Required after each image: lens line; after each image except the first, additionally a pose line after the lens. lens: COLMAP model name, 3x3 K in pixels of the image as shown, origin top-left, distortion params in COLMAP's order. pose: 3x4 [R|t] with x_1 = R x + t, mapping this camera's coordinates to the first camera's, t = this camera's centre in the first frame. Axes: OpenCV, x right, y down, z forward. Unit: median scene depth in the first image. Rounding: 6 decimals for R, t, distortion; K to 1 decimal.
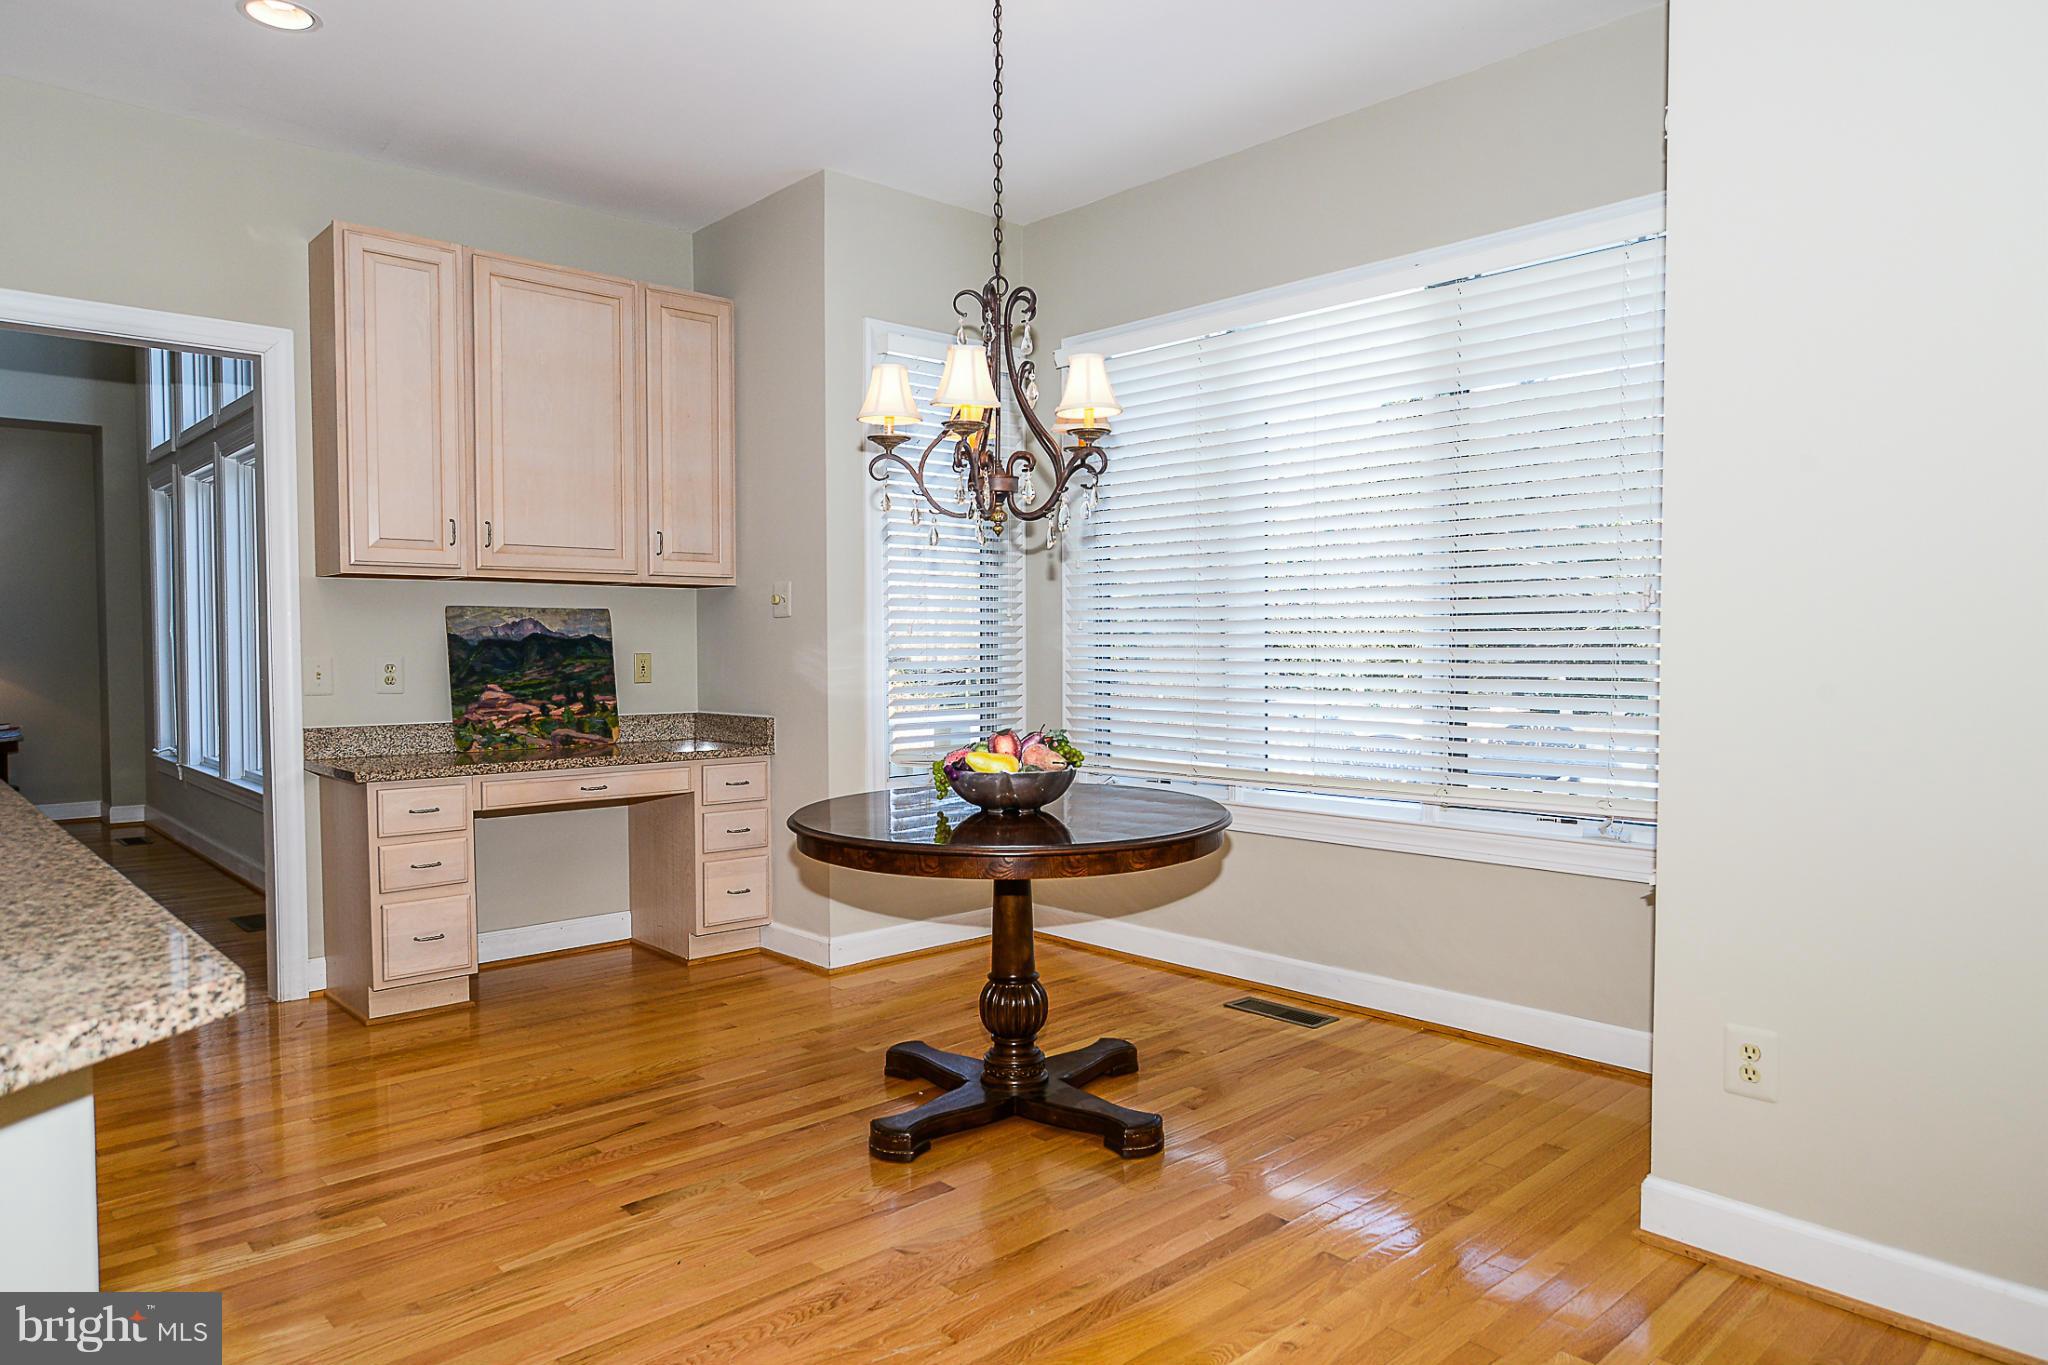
lens RADIAL K [[1260.1, 0, 1017.7], [0, 1260.1, 681.2], [0, 0, 1]] dist [-0.027481, 0.008521]
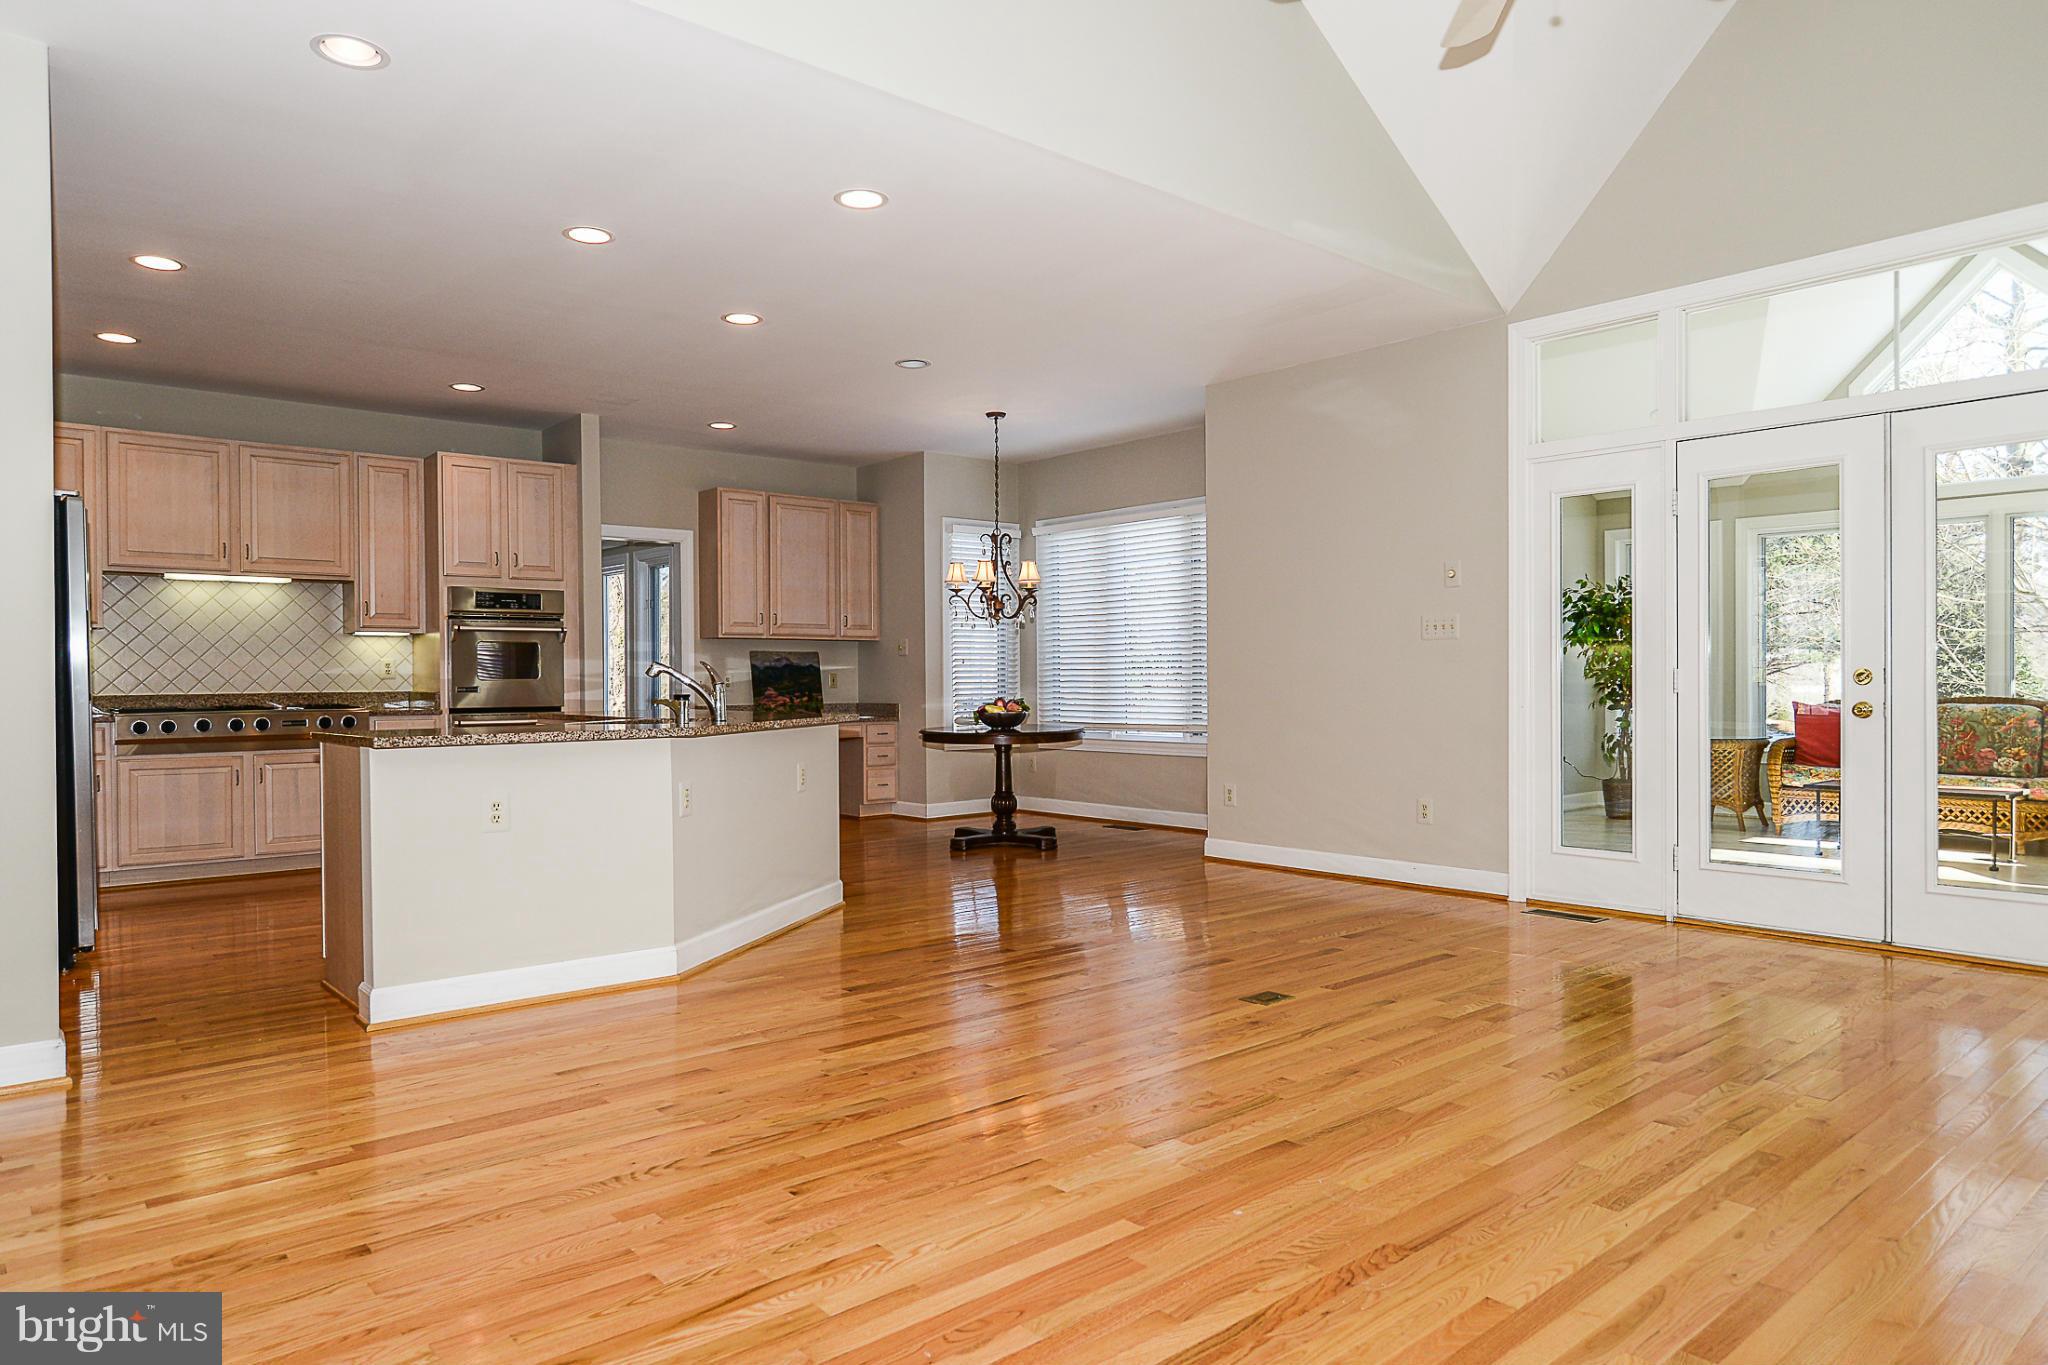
lens RADIAL K [[1260.1, 0, 1006.4], [0, 1260.1, 678.8], [0, 0, 1]] dist [-0.027481, 0.008521]
pose [[0.999002, -0.004400, -0.044455, 0.090871], [0.003100, 0.999567, -0.029270, 0.056588], [0.044565, 0.029103, 0.998583, -1.241961]]
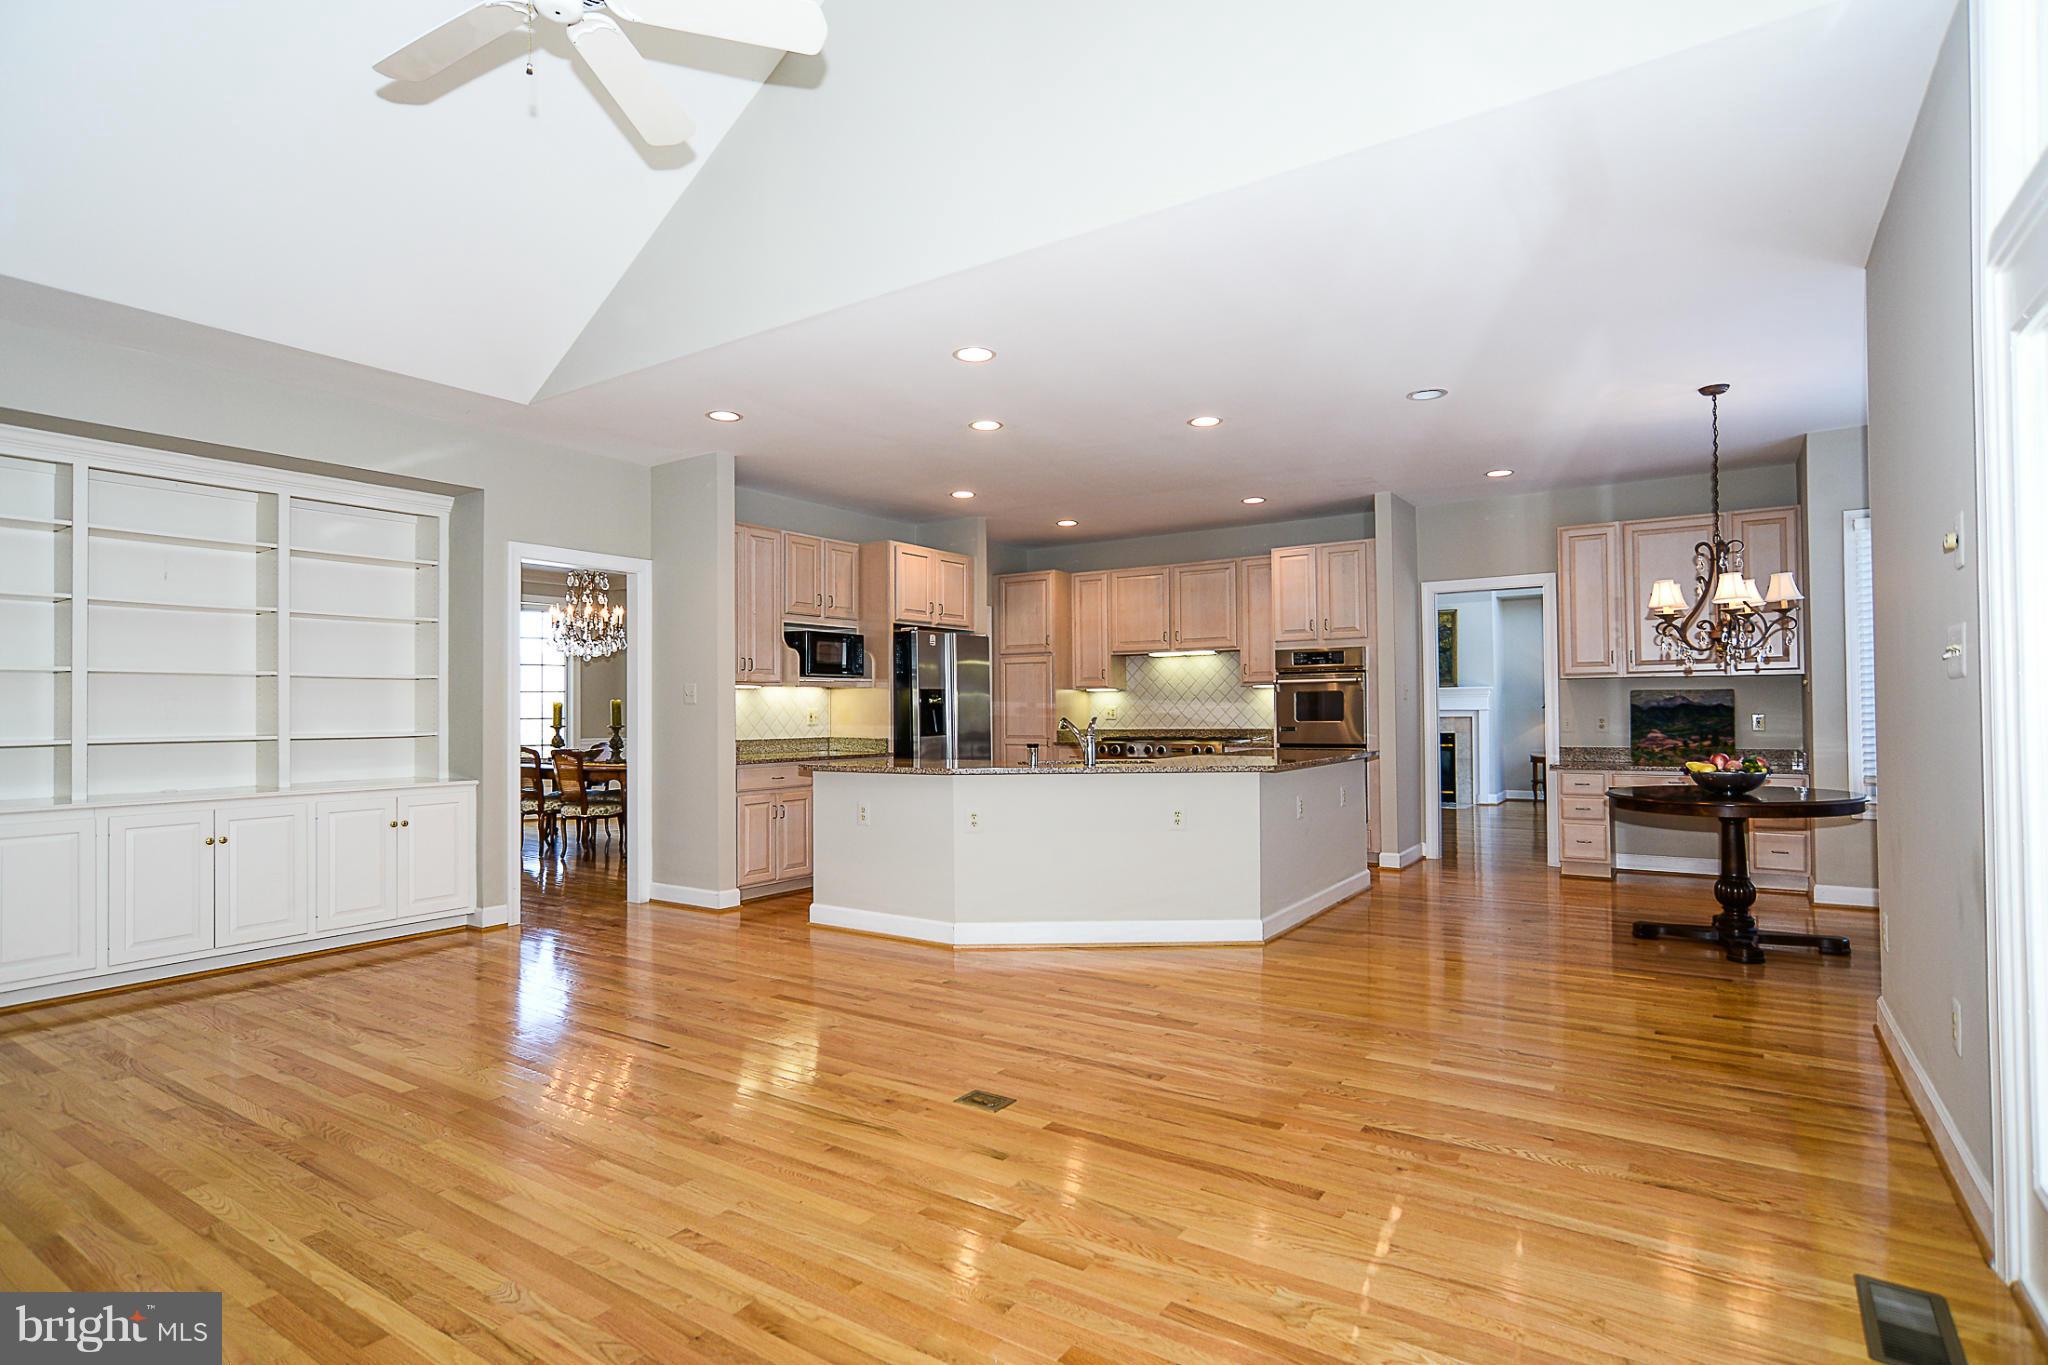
lens RADIAL K [[1030.3, 0, 1031.5], [0, 1030.3, 684.6], [0, 0, 1]] dist [-0.011346, 0.003757]
pose [[0.236502, -0.023437, -0.971348, 1.007882], [-0.020029, 0.999379, -0.028990, -0.001841], [0.971425, 0.026311, 0.235885, -0.371885]]
